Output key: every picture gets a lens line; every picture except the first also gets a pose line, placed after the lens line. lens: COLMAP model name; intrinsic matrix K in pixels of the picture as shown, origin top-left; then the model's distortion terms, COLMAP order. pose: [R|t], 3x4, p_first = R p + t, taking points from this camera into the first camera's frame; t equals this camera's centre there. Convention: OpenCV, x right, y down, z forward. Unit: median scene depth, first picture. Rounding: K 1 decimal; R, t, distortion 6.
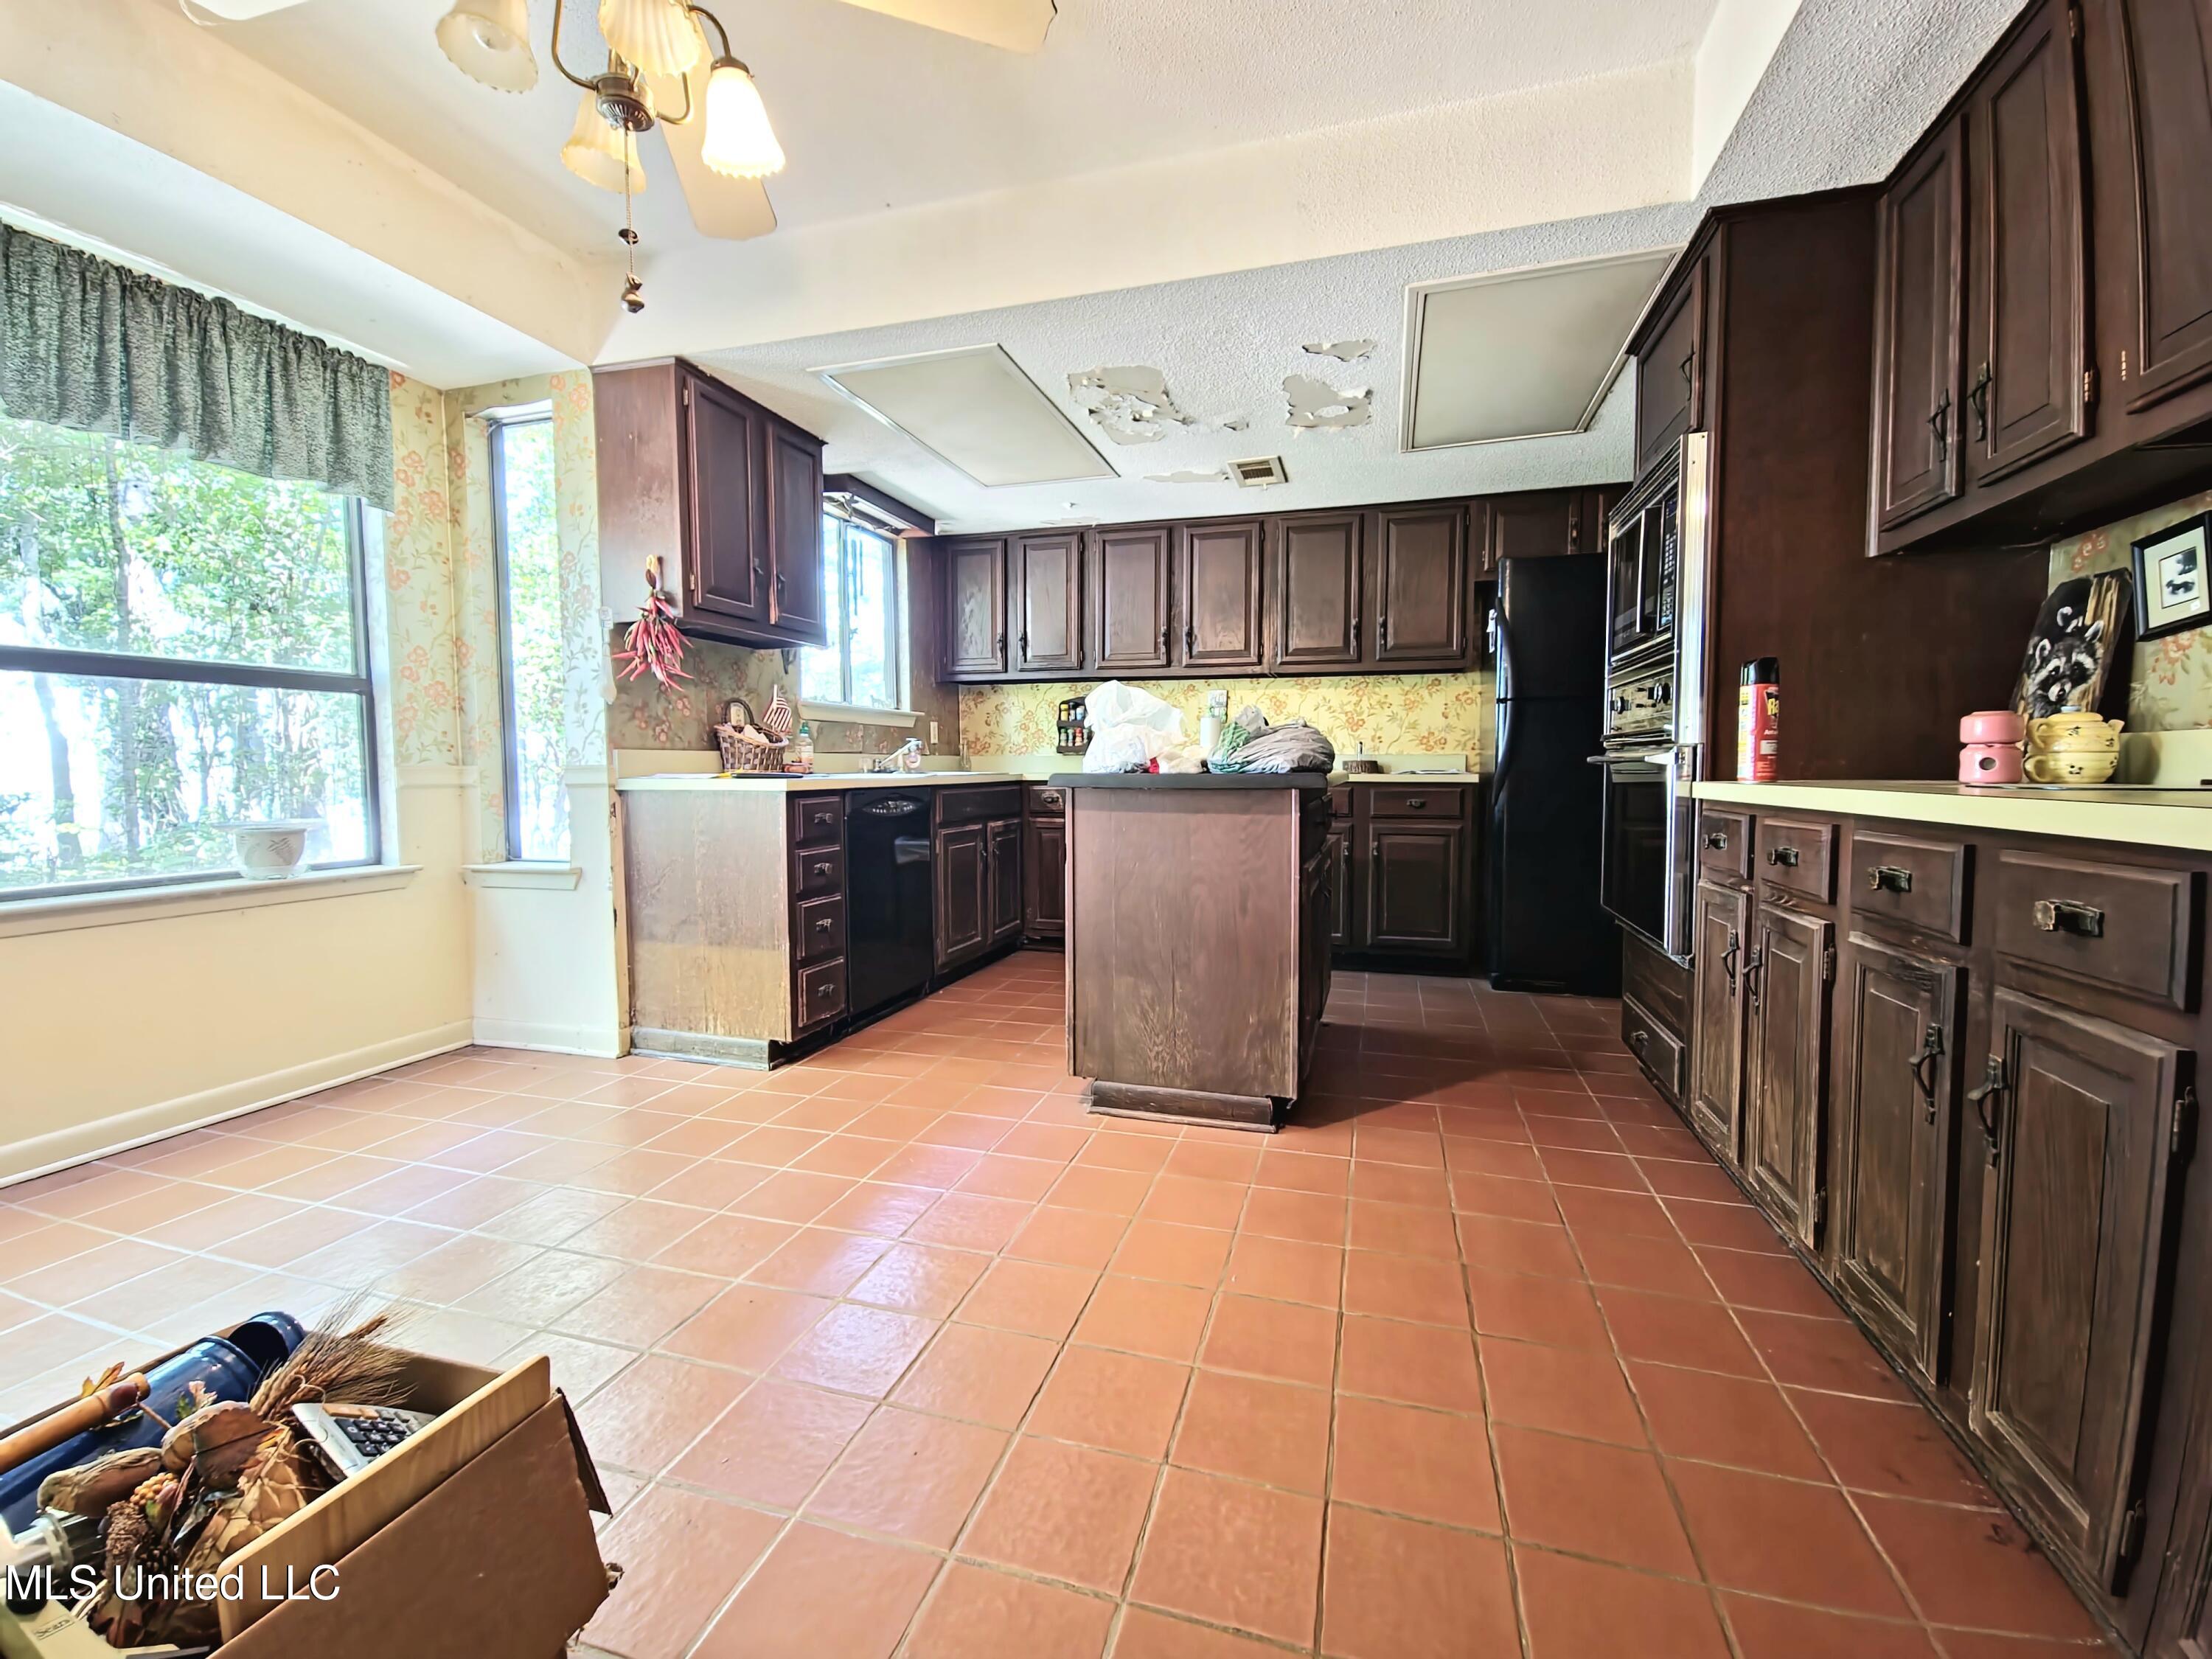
lens RADIAL K [[916.2, 0, 1110.6], [0, 916.2, 821.7], [0, 0, 1]] dist [-0.000355, -0.000427]
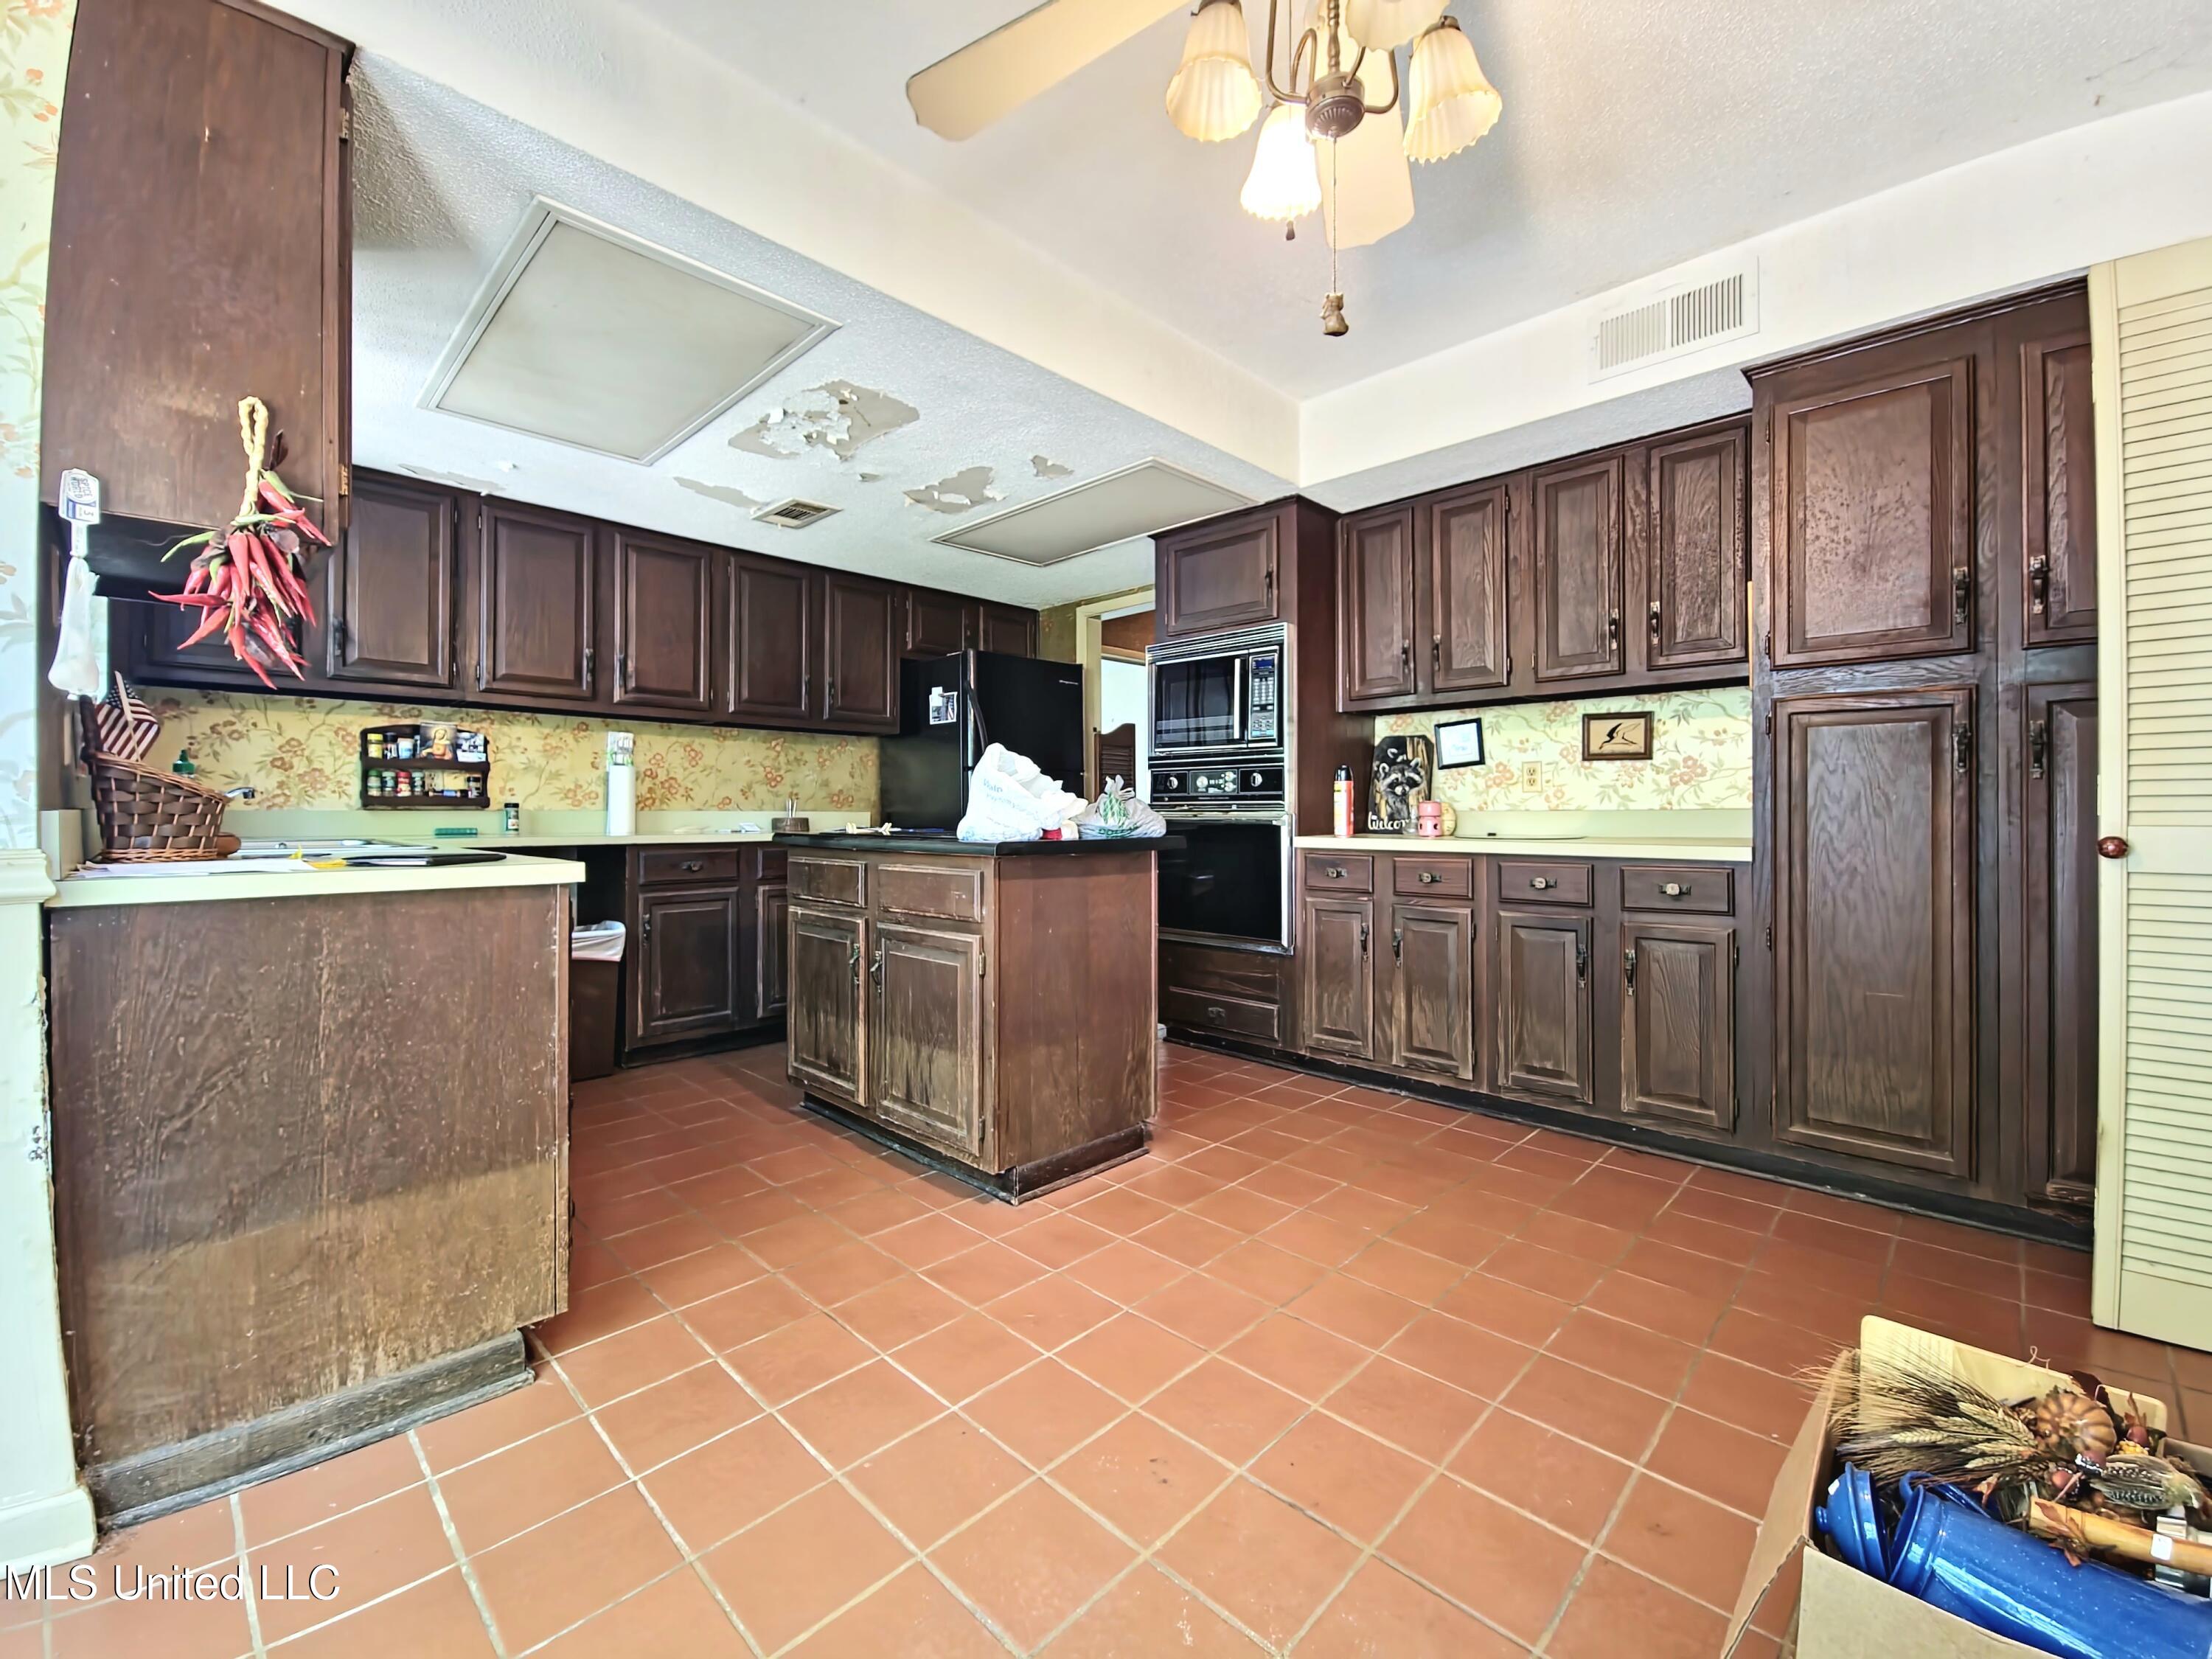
lens RADIAL K [[916.2, 0, 1106.7], [0, 916.2, 815.0], [0, 0, 1]] dist [-0.000355, -0.000427]
pose [[0.465584, 0.000817, 0.885003, -0.673760], [0.052488, 0.998214, -0.028534, -0.038434], [-0.883446, 0.059737, 0.464710, 0.388990]]
